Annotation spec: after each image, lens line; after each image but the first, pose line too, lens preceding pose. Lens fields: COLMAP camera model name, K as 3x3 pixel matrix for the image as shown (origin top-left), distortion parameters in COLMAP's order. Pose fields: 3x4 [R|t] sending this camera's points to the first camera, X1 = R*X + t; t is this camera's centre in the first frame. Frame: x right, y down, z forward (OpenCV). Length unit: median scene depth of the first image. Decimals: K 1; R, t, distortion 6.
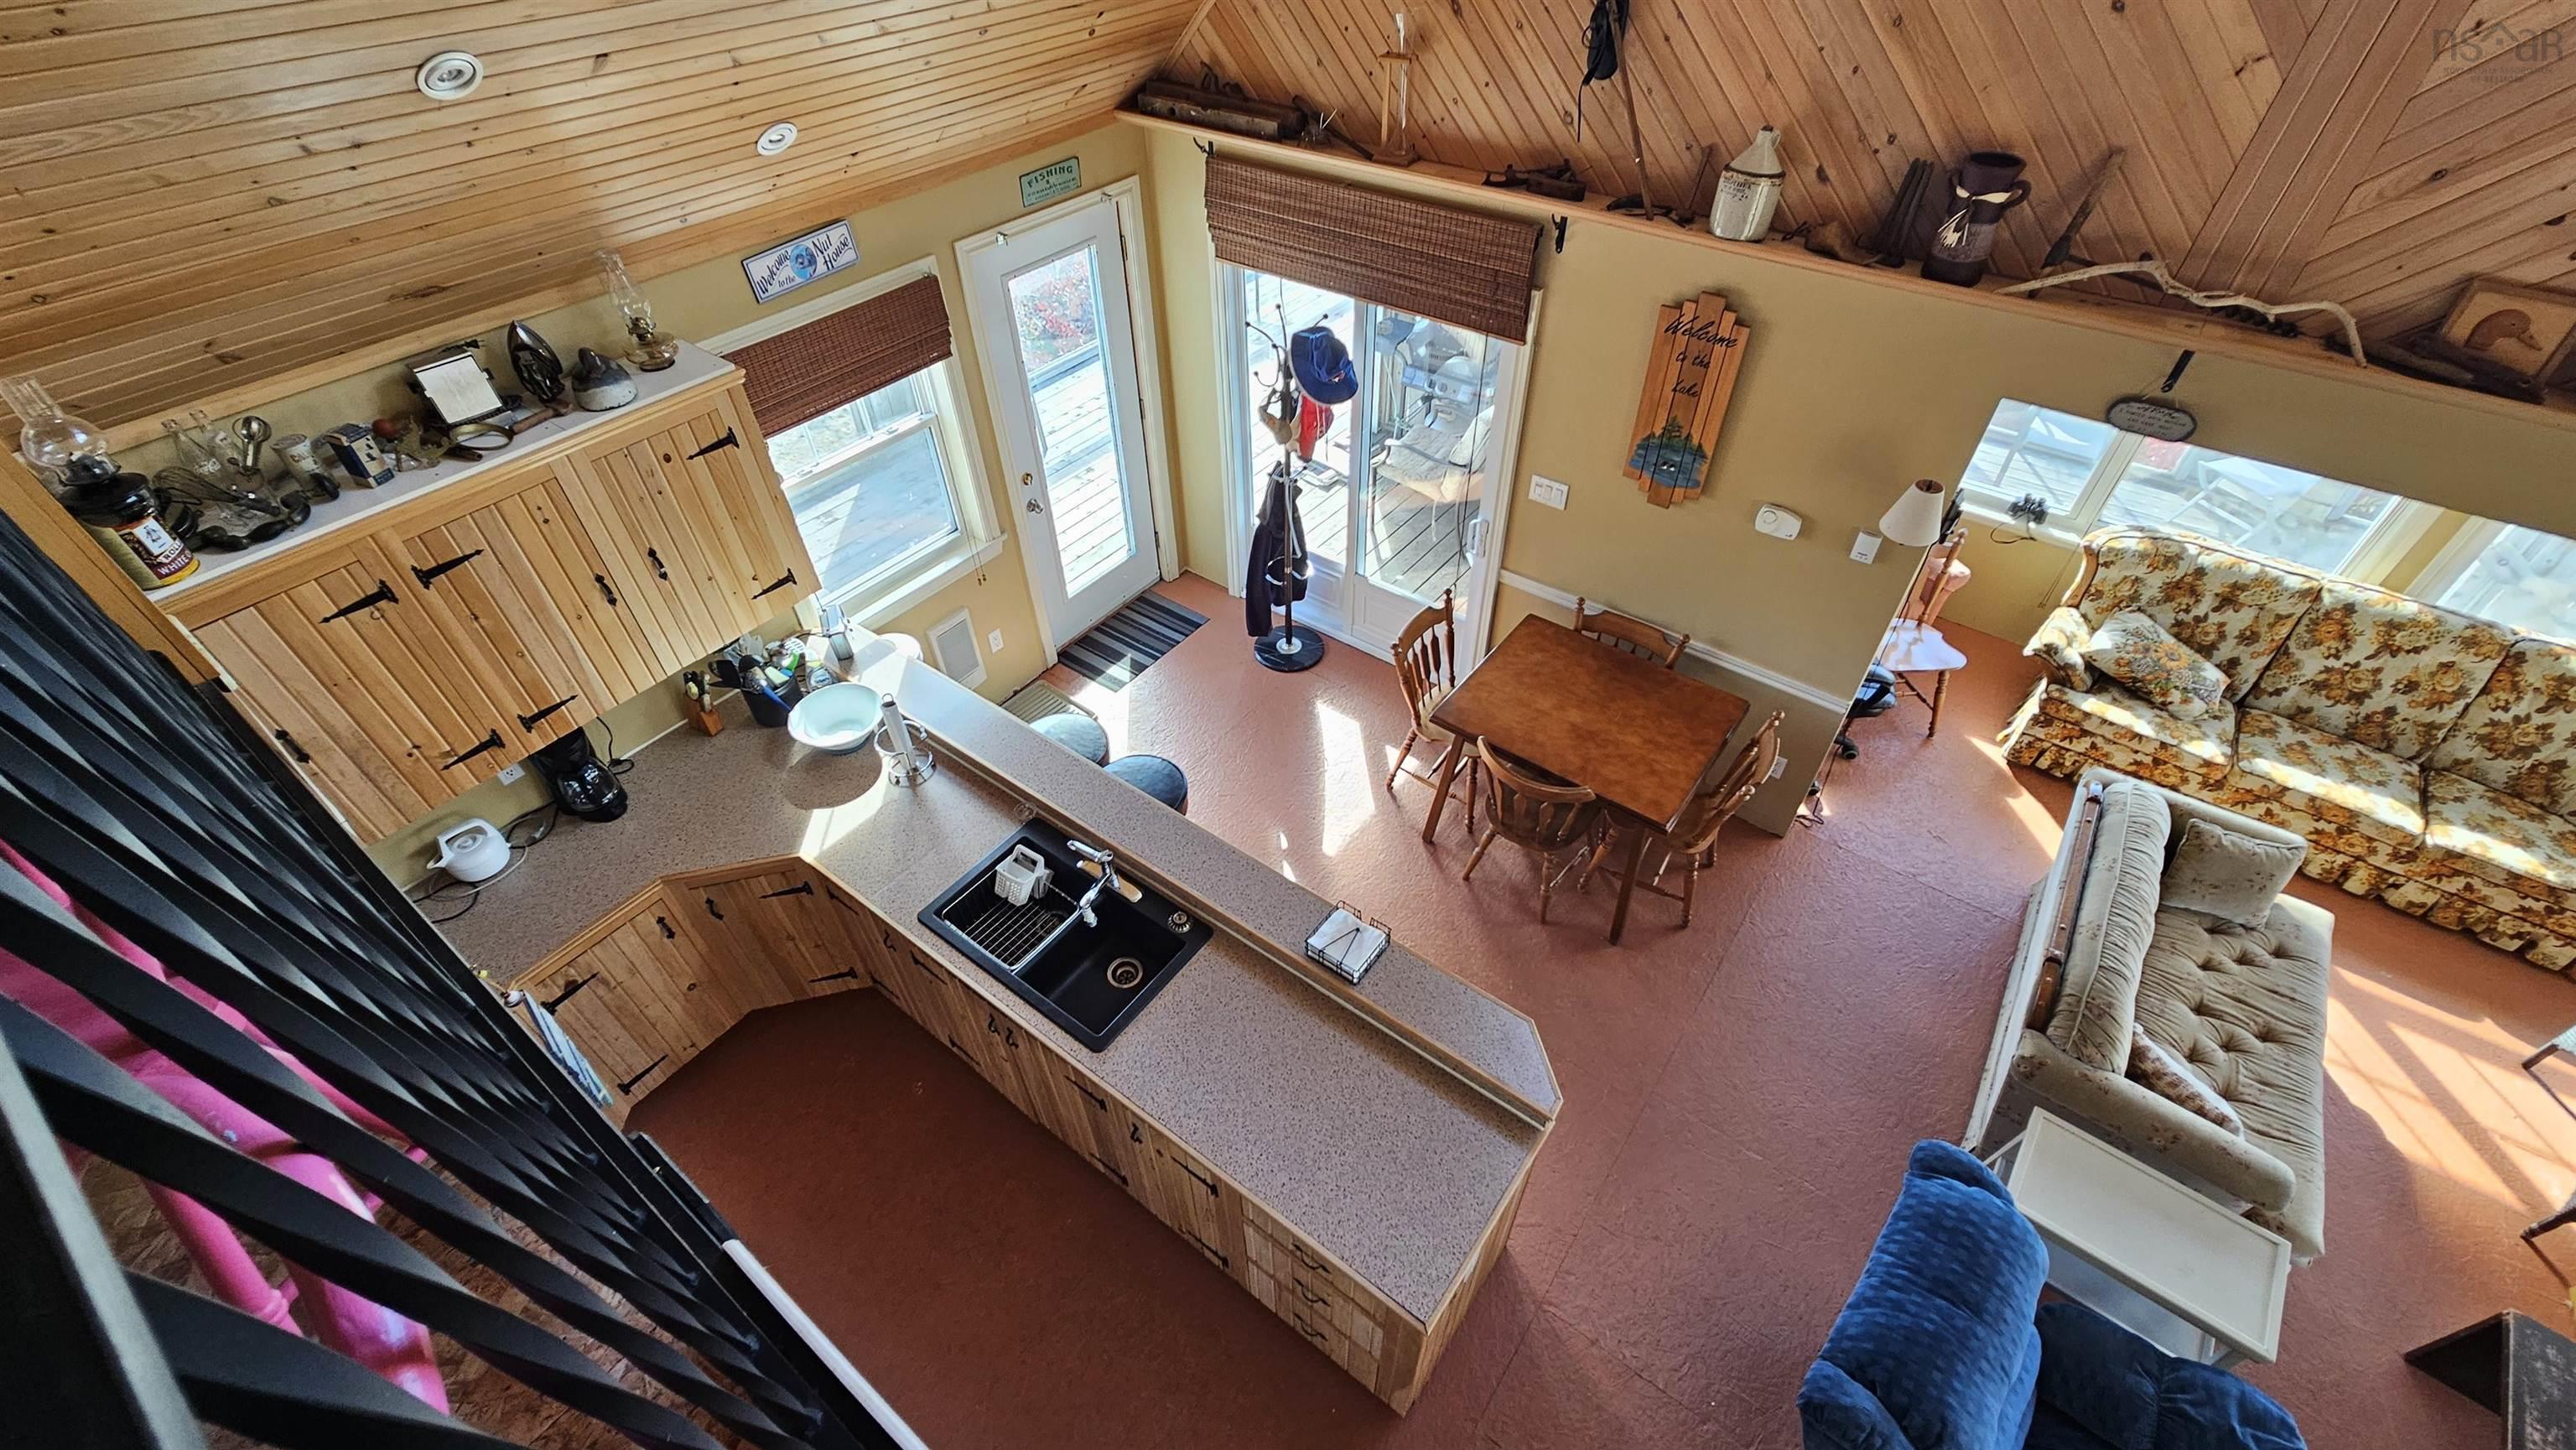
lens RADIAL K [[1050.1, 0, 1284.8], [0, 1050.1, 732.2], [0, 0, 1]] dist [-0.000120, -0.000279]
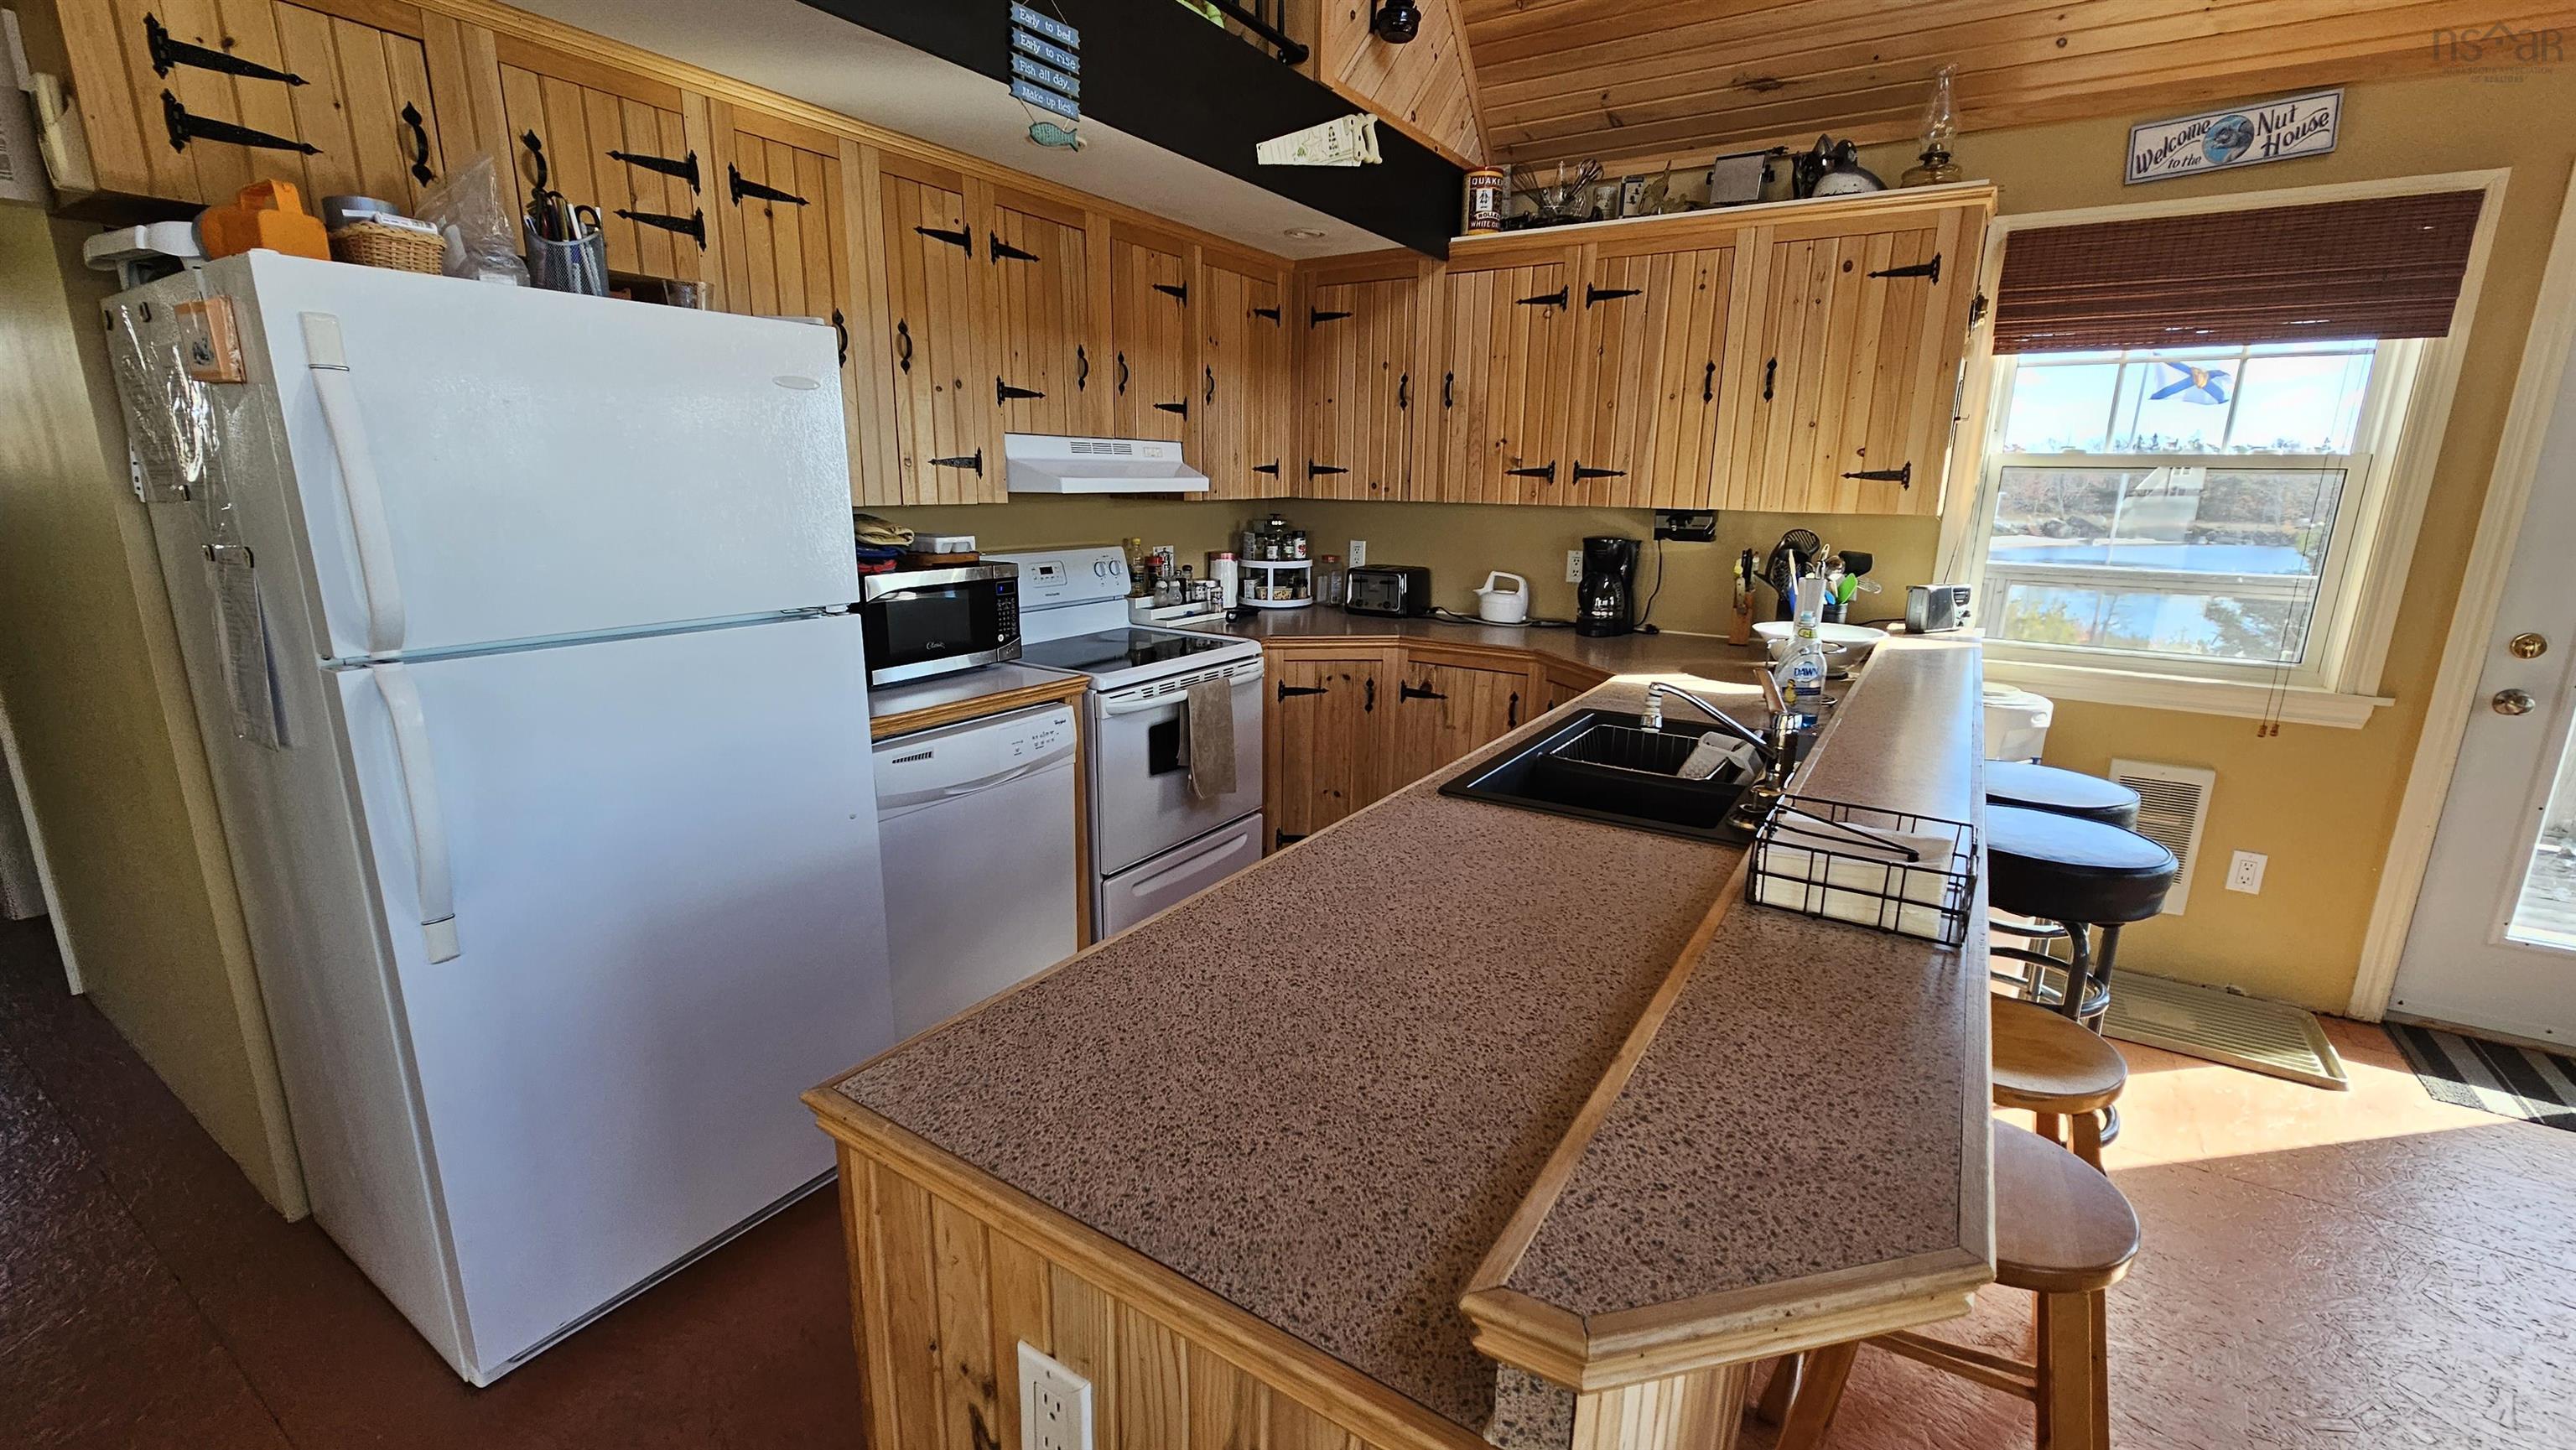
lens RADIAL K [[1050.1, 0, 1287.0], [0, 1050.1, 726.8], [0, 0, 1]] dist [-0.000120, -0.000279]
pose [[0.073692, 0.245312, -0.966639, 0.279768], [-0.703231, 0.700056, 0.124048, 0.196290], [0.707132, 0.670630, 0.224099, 0.575685]]
